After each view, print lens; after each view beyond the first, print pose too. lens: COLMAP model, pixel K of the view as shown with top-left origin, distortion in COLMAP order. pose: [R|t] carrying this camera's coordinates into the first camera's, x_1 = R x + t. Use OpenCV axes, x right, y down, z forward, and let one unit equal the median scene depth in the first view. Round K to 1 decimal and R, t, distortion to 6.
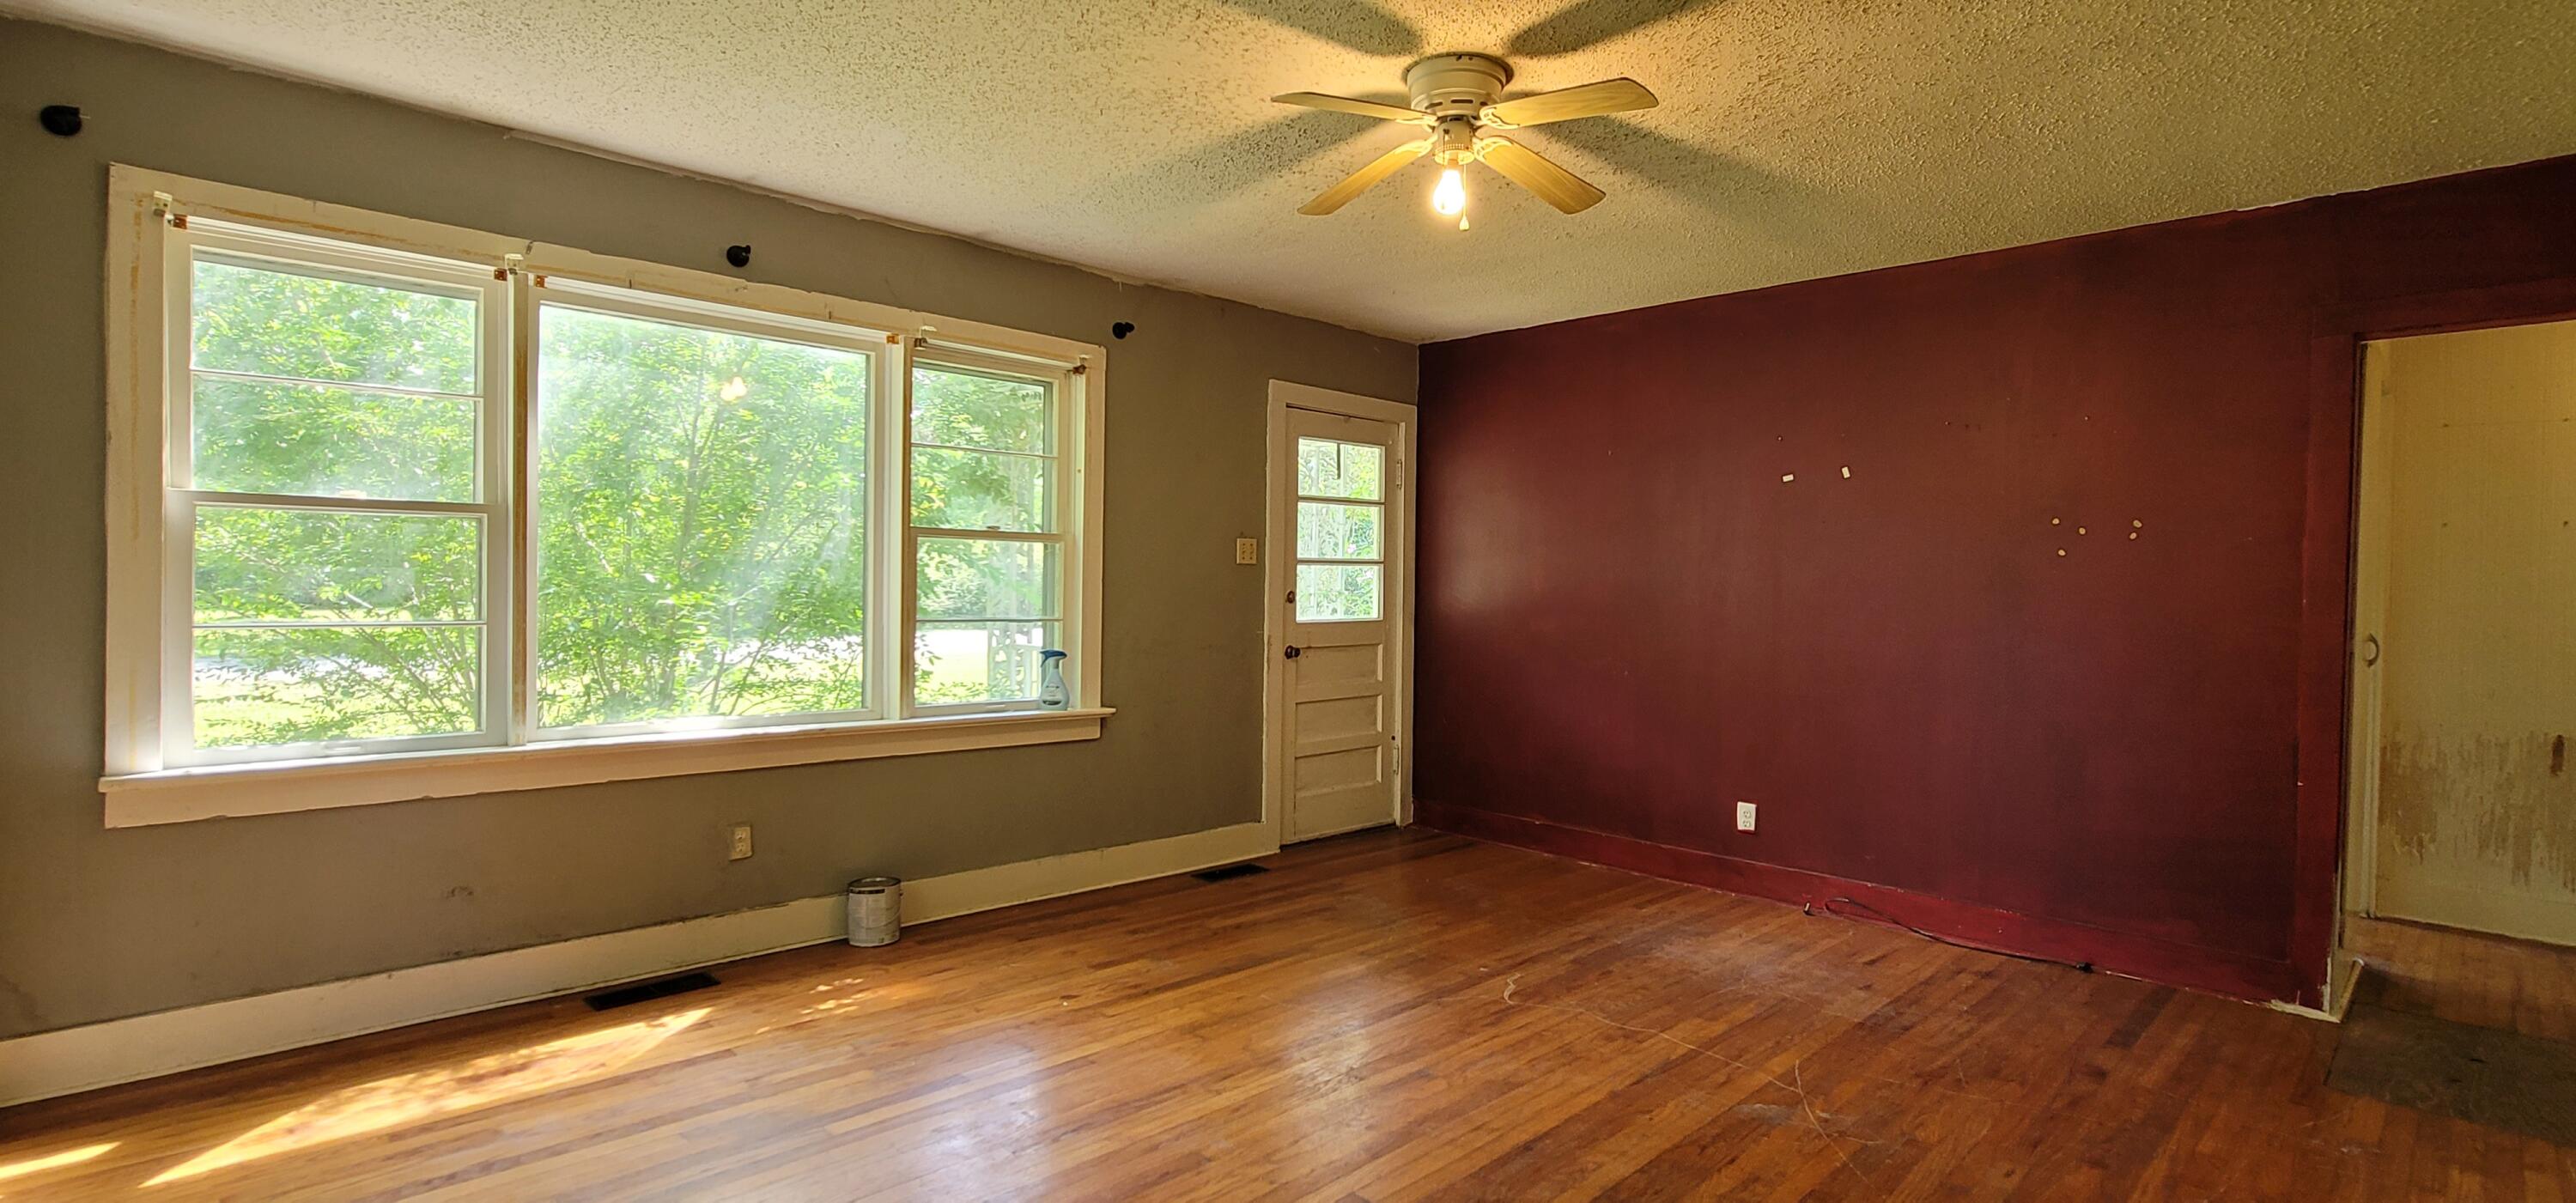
lens RADIAL K [[1186.8, 0, 1296.8], [0, 1186.8, 594.7], [0, 0, 1]] dist [-0.009669, 0.001814]
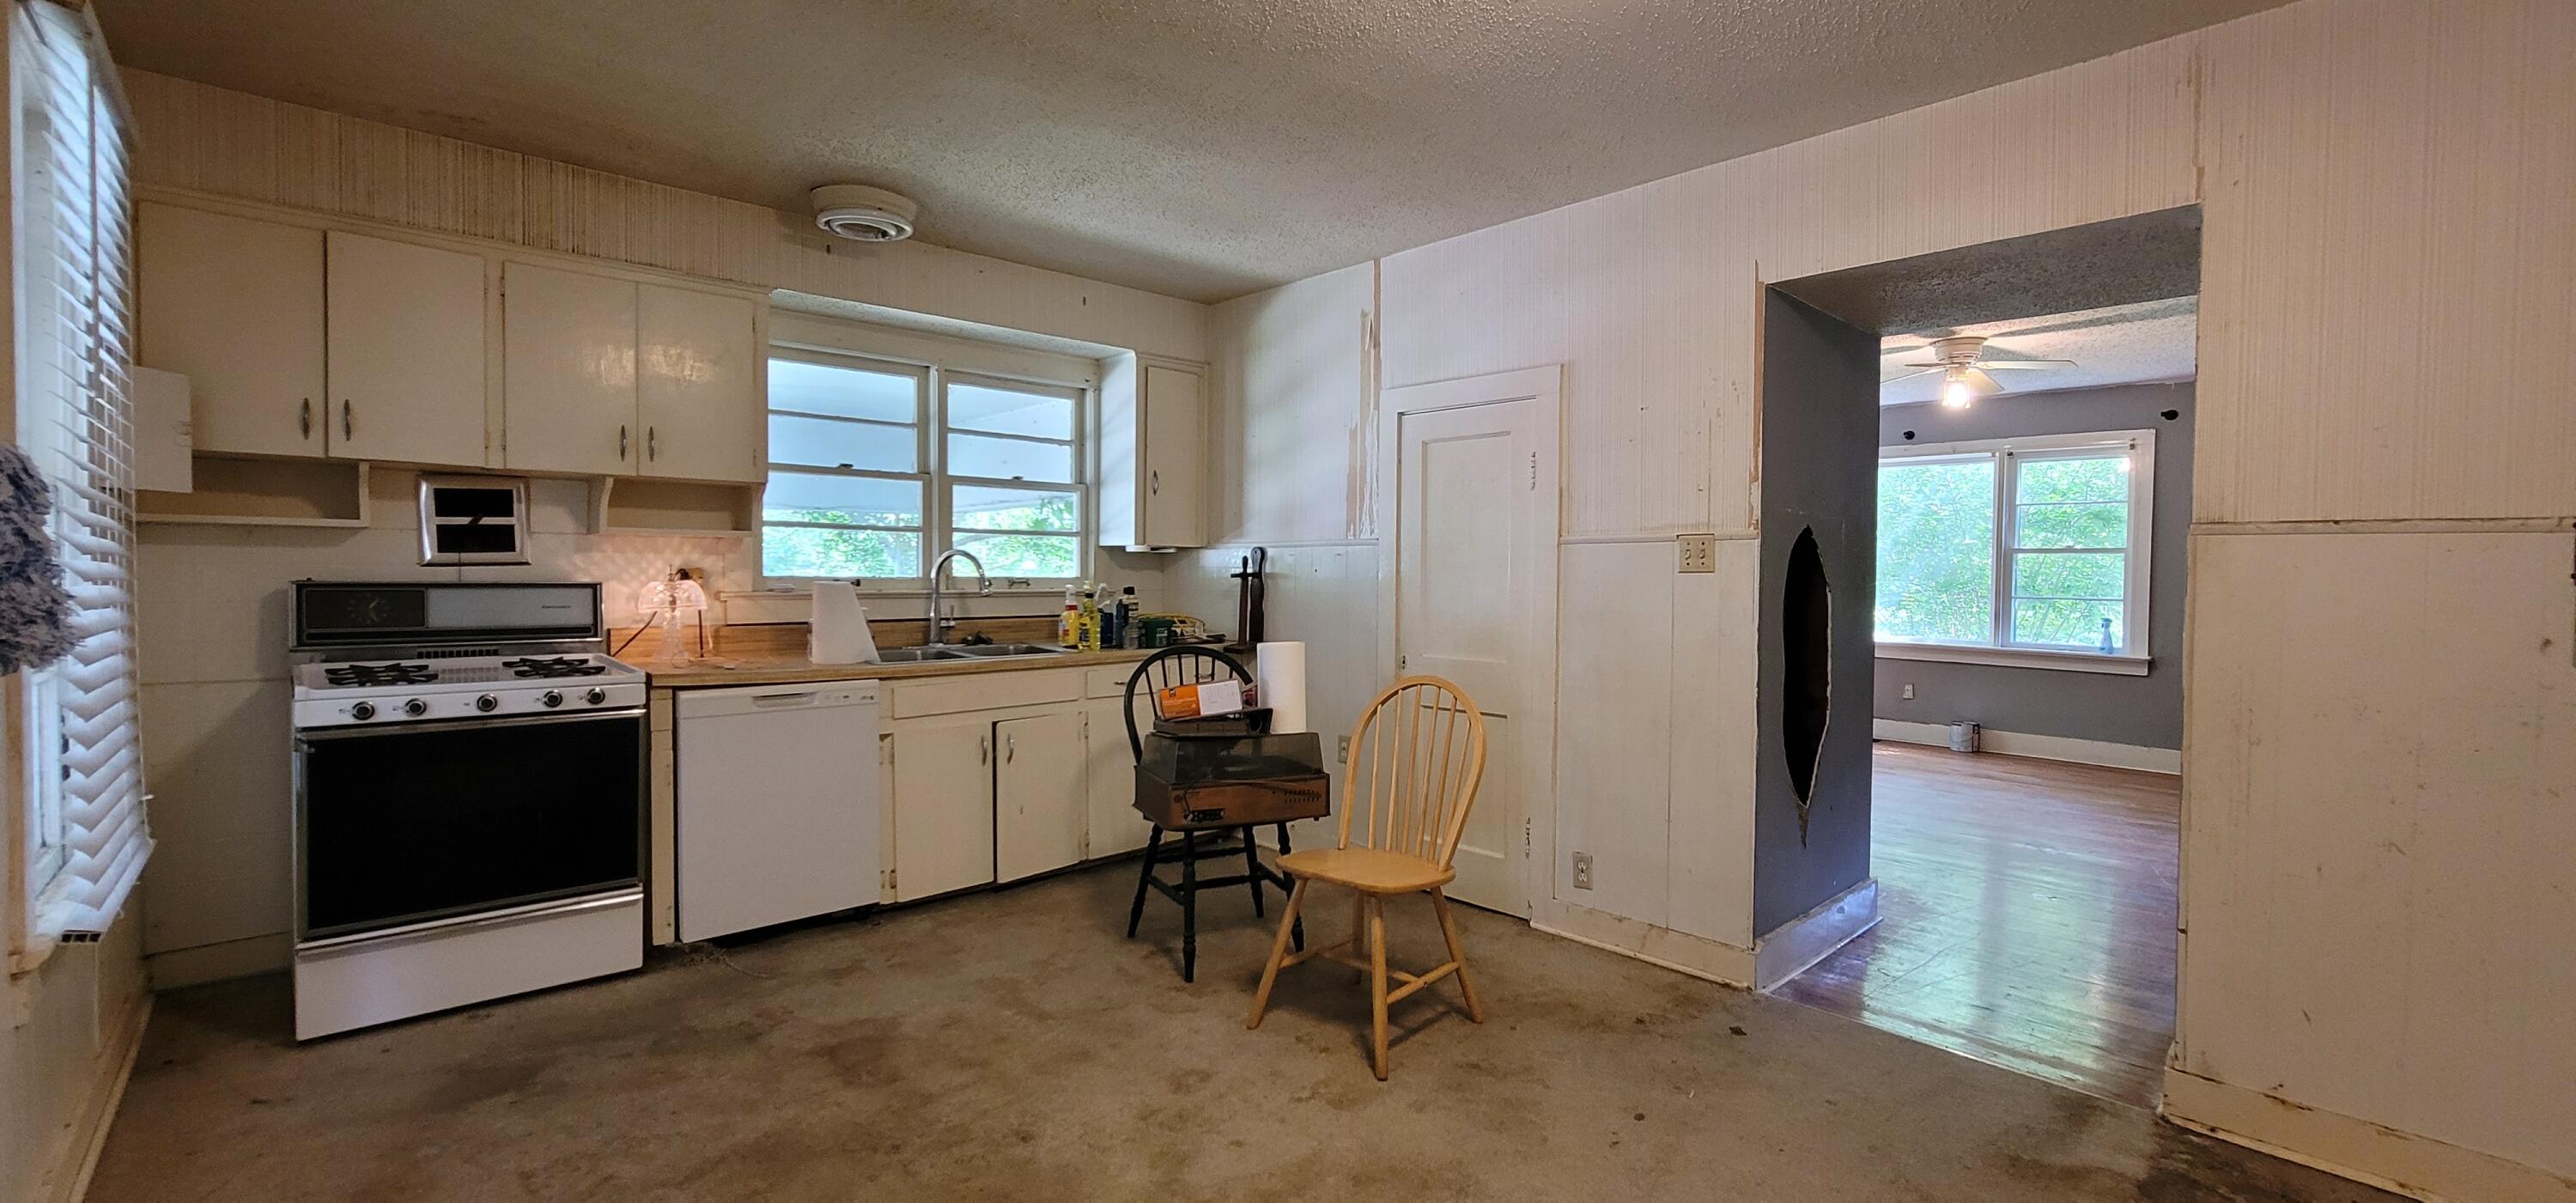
lens RADIAL K [[1048.9, 0, 1294.0], [0, 1048.9, 600.3], [0, 0, 1]] dist [-0.008682, 0.002989]
pose [[-0.028687, 0.010746, -0.999531, 1.311703], [-0.021157, 0.999712, 0.011355, 0.030300], [0.999365, 0.021473, -0.028451, -0.103767]]
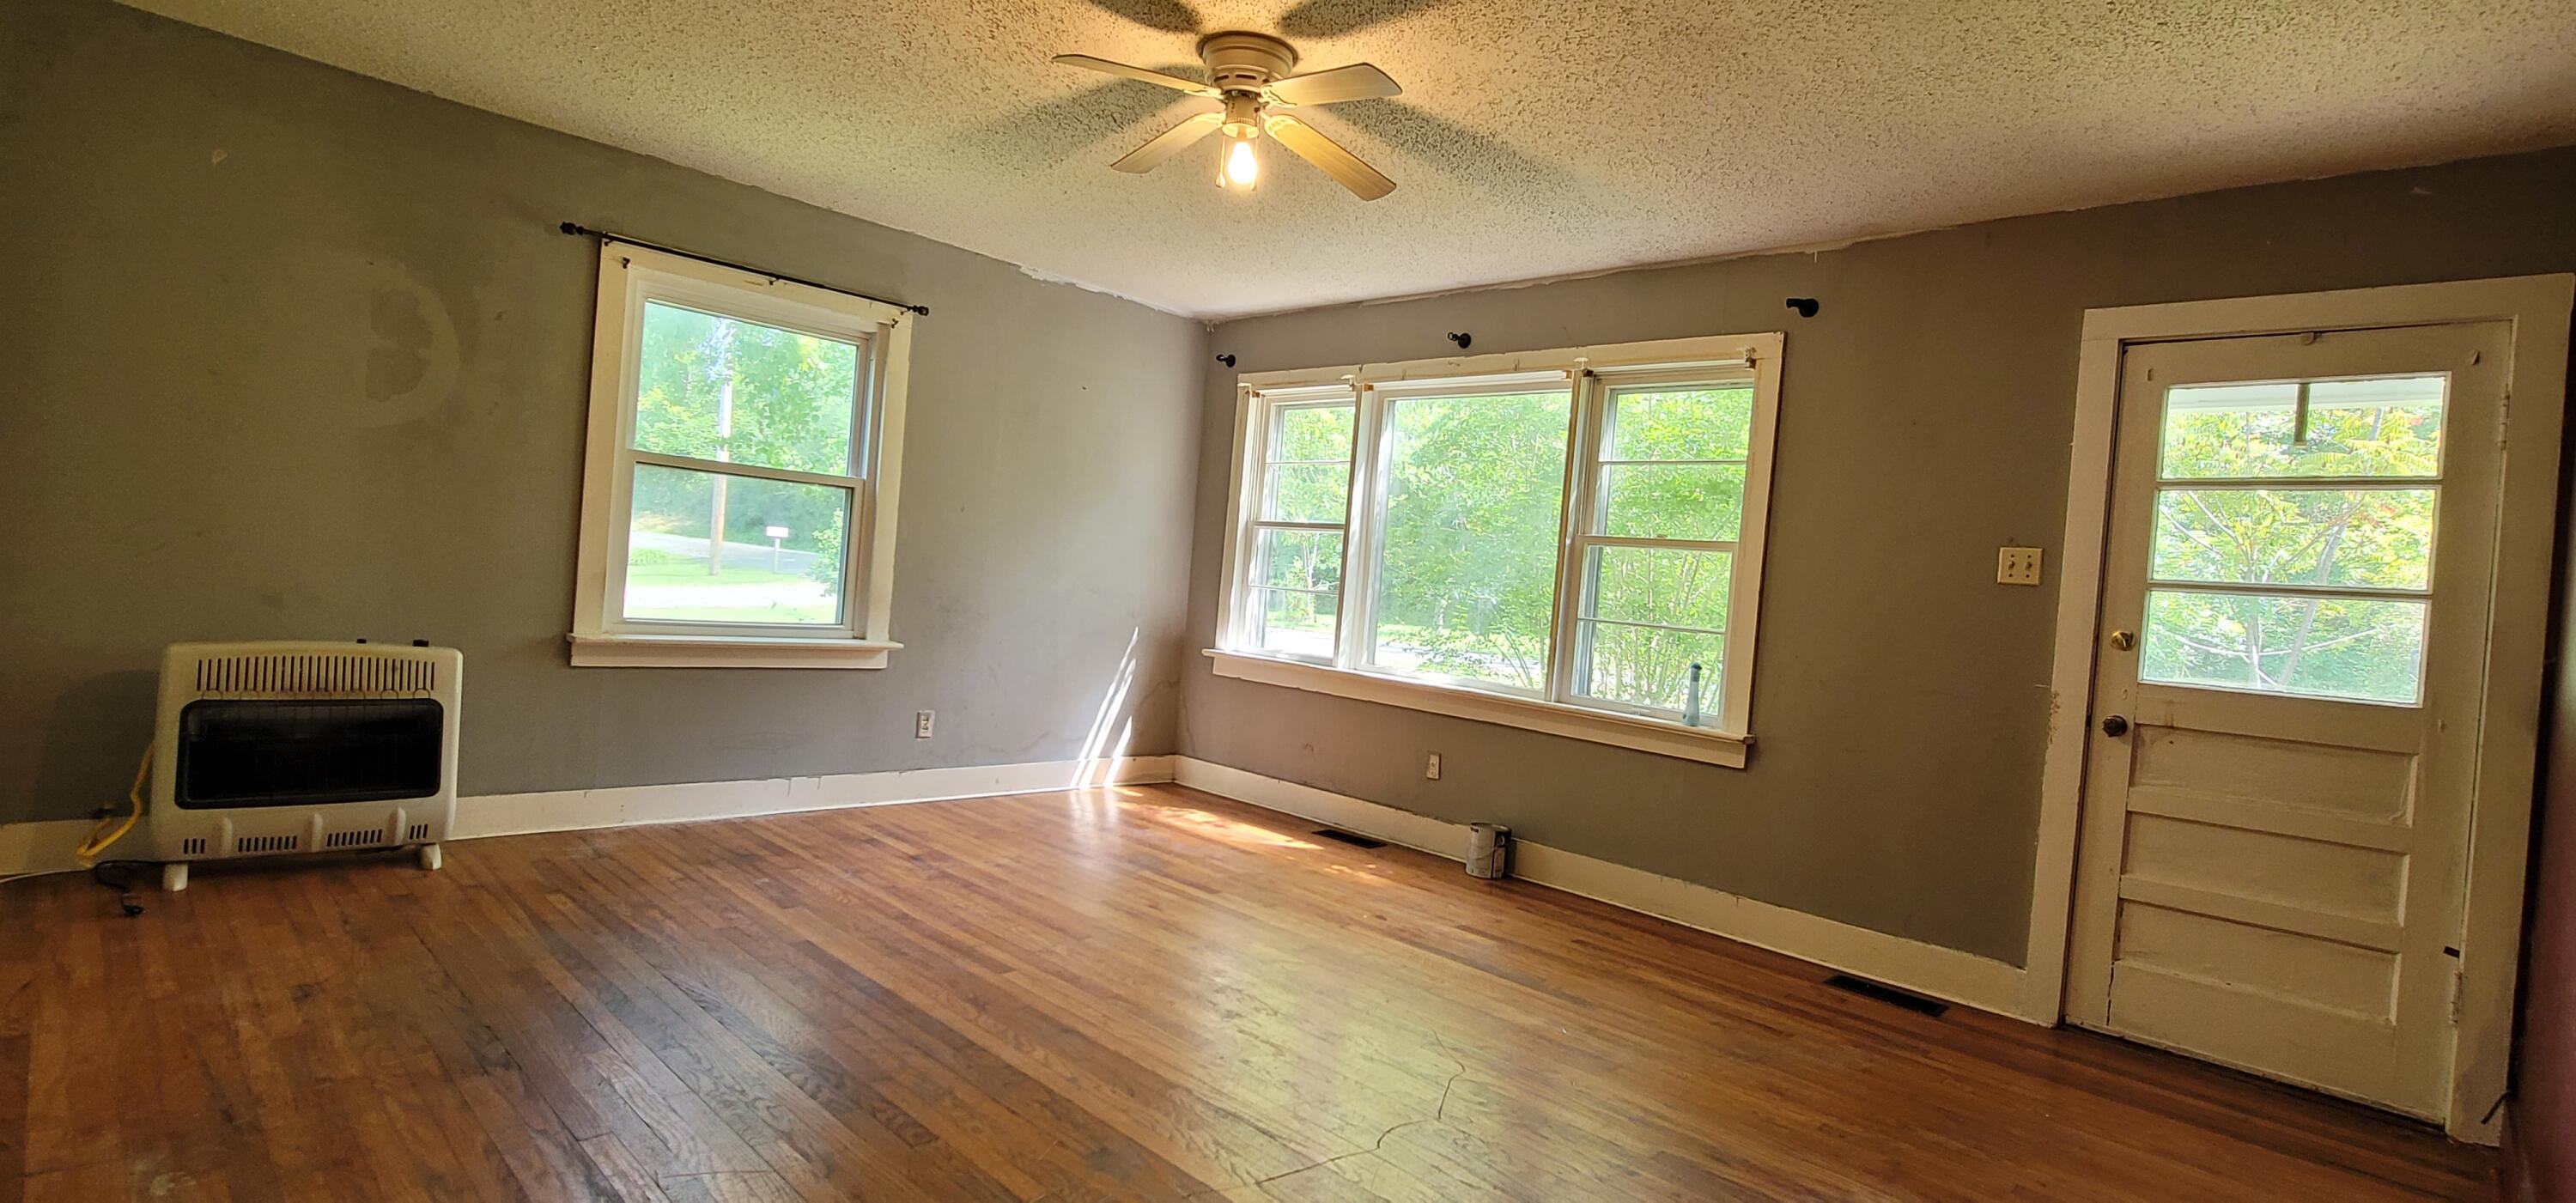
lens RADIAL K [[1186.8, 0, 1296.8], [0, 1186.8, 594.7], [0, 0, 1]] dist [-0.009669, 0.001814]
pose [[0.029396, -0.004666, -0.999557, 0.744898], [-0.098754, 0.995083, -0.007549, 0.031860], [0.994678, 0.098932, 0.028790, 0.656351]]
